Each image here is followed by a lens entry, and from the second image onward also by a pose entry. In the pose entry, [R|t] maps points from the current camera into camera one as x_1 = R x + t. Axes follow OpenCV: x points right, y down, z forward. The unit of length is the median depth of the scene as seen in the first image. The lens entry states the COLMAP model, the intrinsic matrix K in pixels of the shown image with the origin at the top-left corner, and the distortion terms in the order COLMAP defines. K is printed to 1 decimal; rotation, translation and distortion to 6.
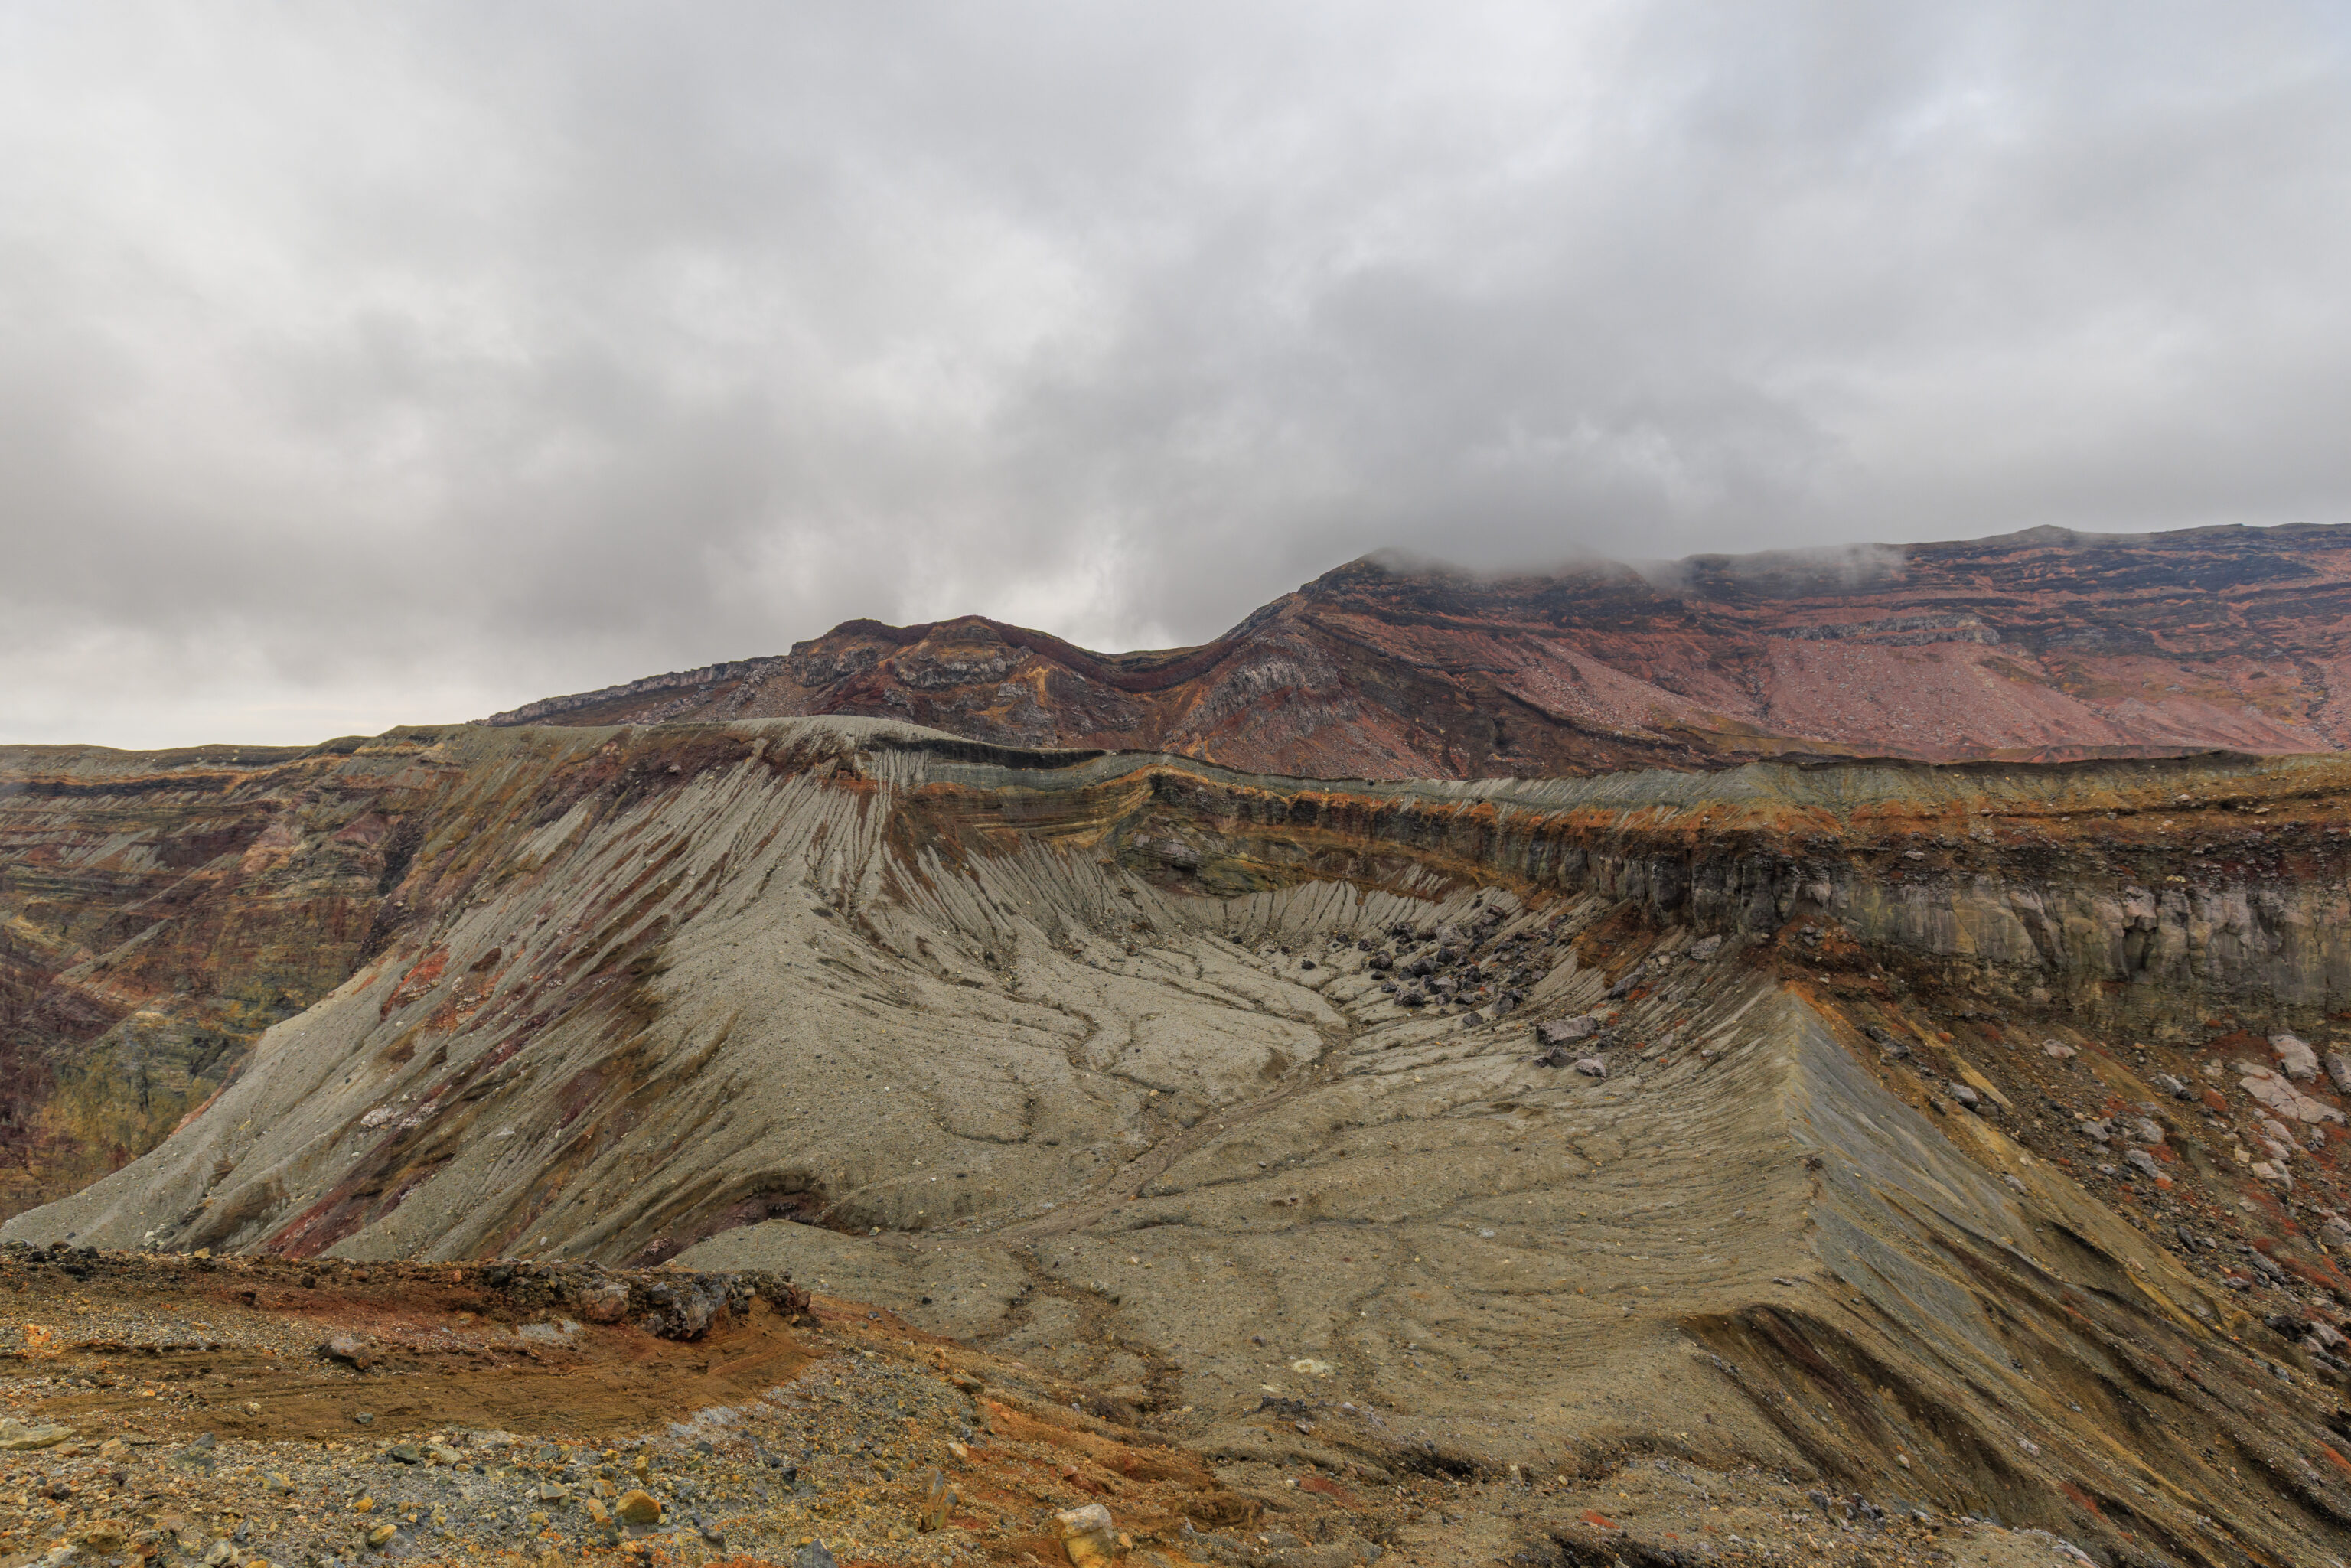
lens RADIAL K [[1049.0, 0, 1180.7], [0, 1049.0, 782.9], [0, 0, 1]] dist [-0.002643, -0.000903]
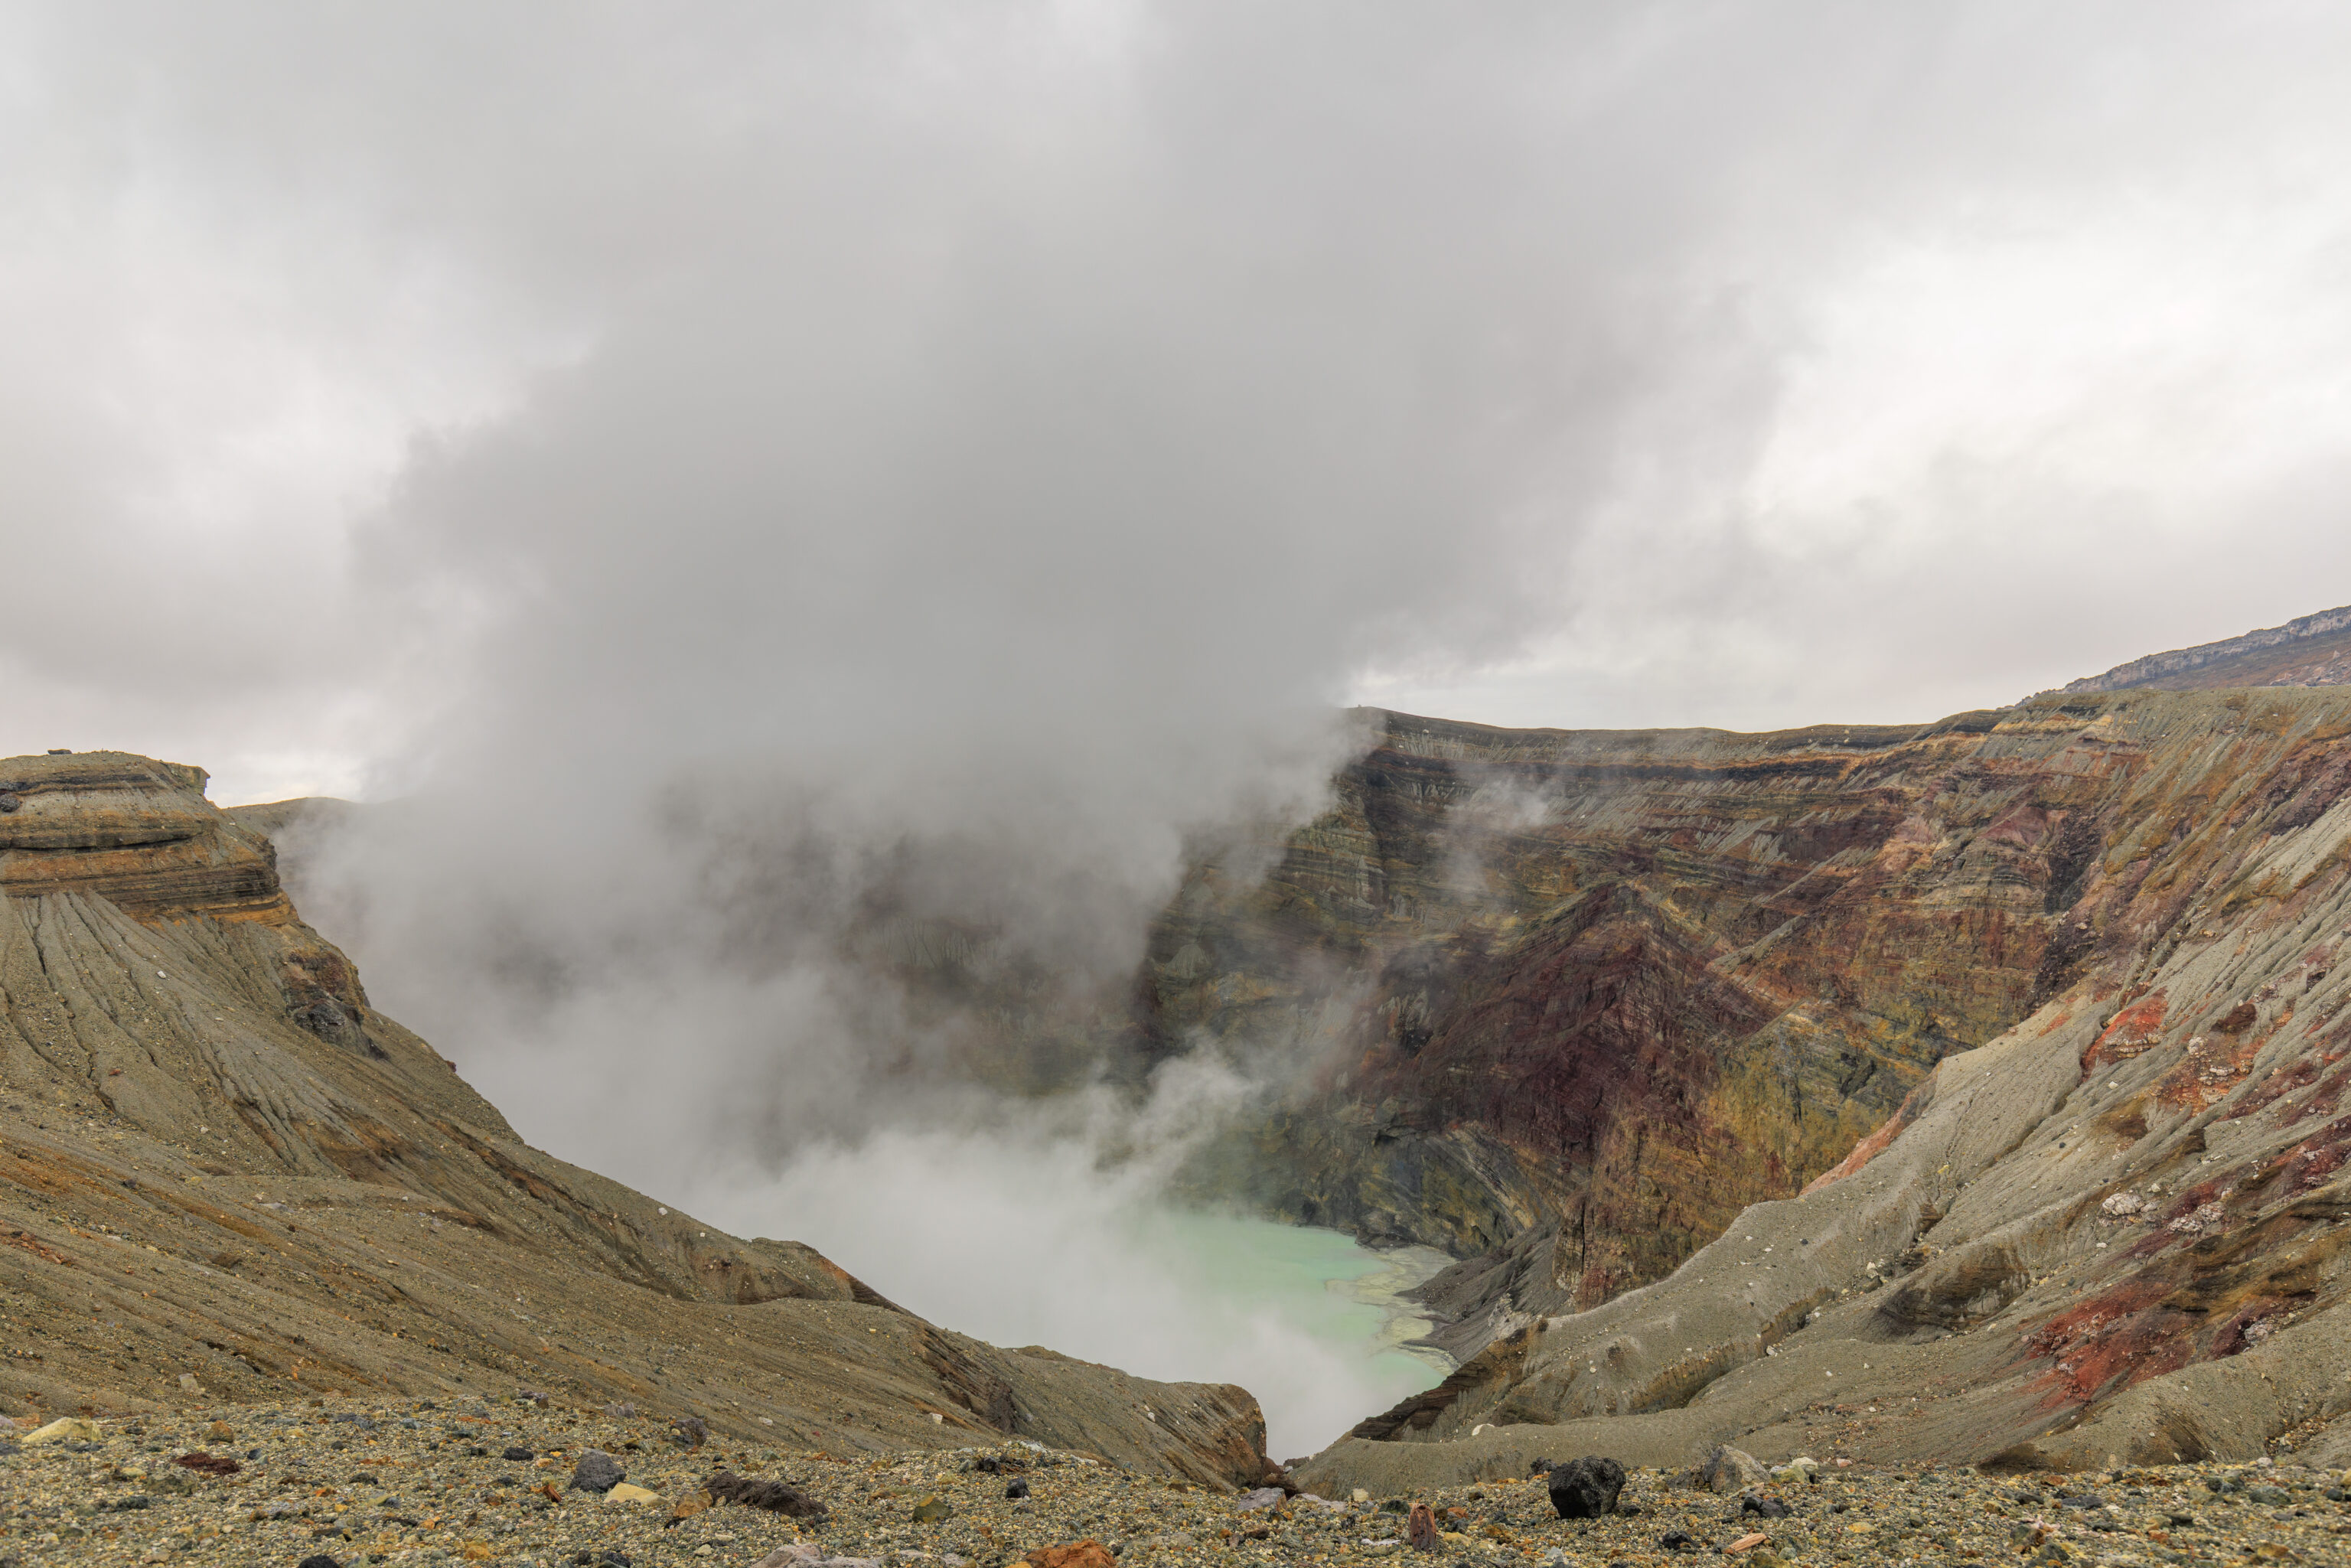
lens RADIAL K [[1463.1, 0, 1181.4], [0, 1463.1, 780.5], [0, 0, 1]] dist [0.006060, -0.004140]
pose [[0.449404, 0.015767, -0.893189, -0.085620], [-0.014631, 0.999840, 0.010288, 0.008030], [0.893209, 0.008444, 0.449563, -0.056489]]
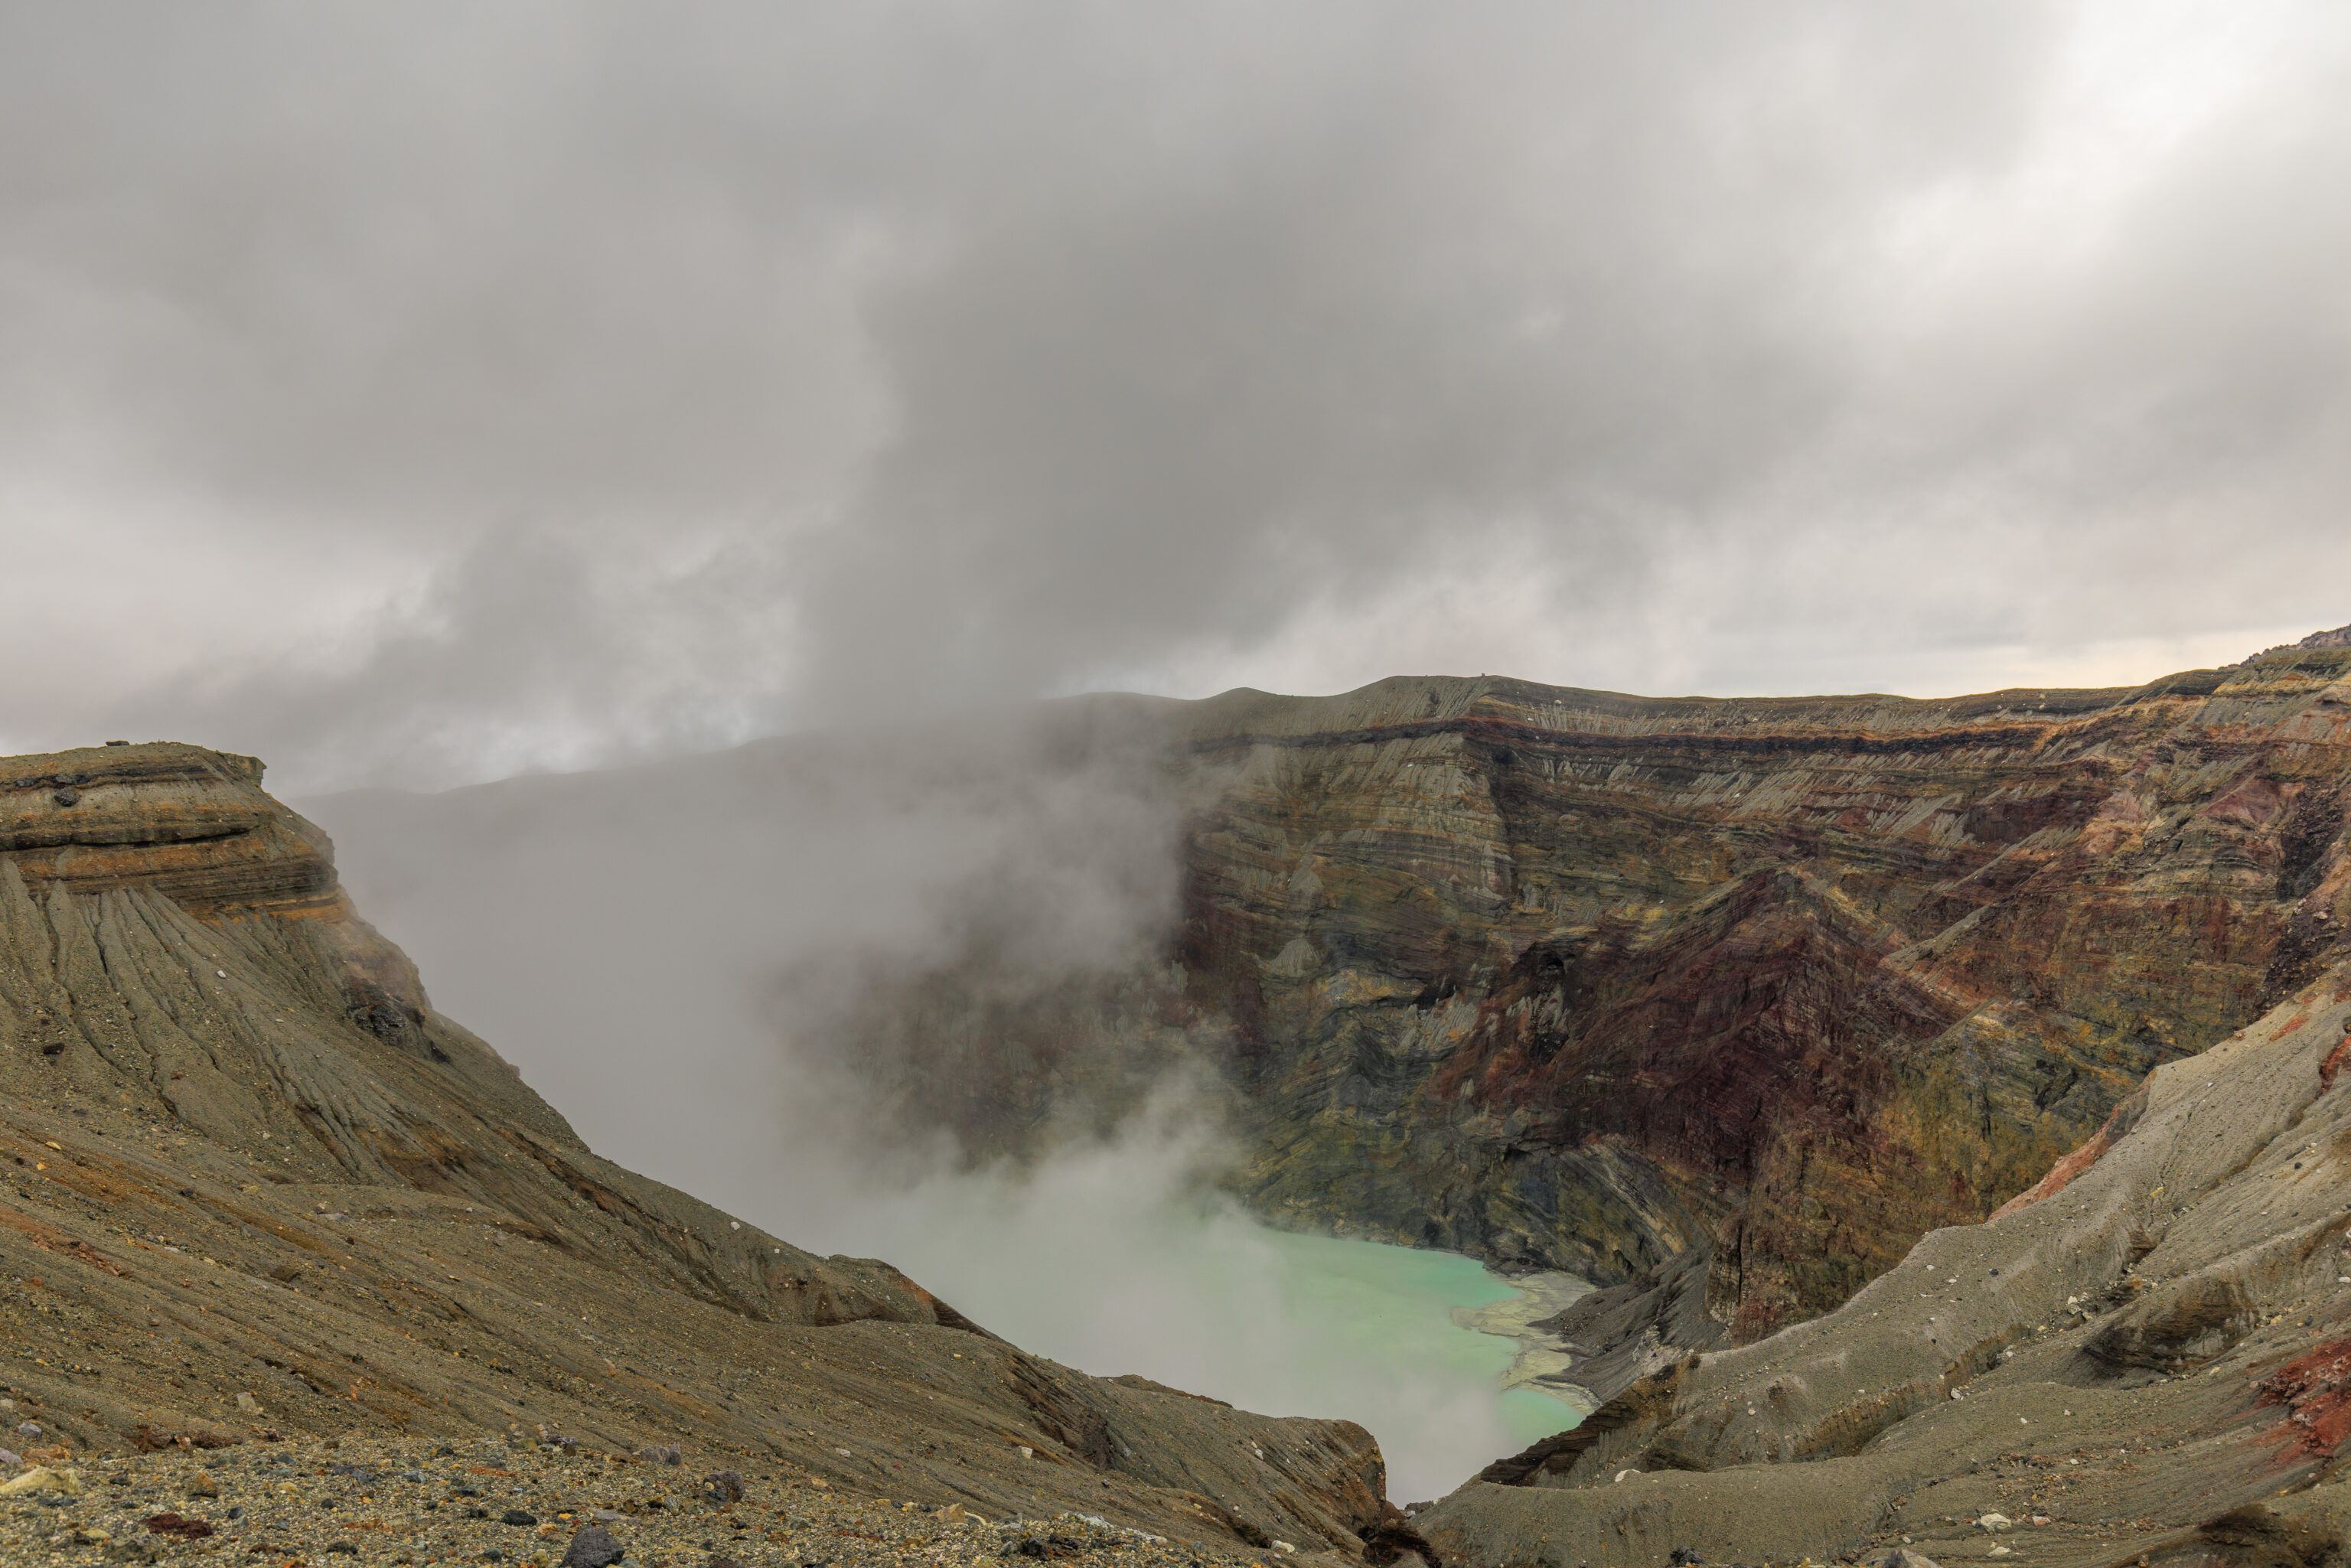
lens RADIAL K [[1600.5, 0, 1170.9], [0, 1600.5, 782.6], [0, 0, 1]] dist [0.000322, -0.004393]
pose [[0.383849, 0.023863, -0.923087, -0.087009], [-0.002787, 0.999691, 0.024684, 0.008025], [0.923392, -0.006902, 0.383797, -0.054967]]
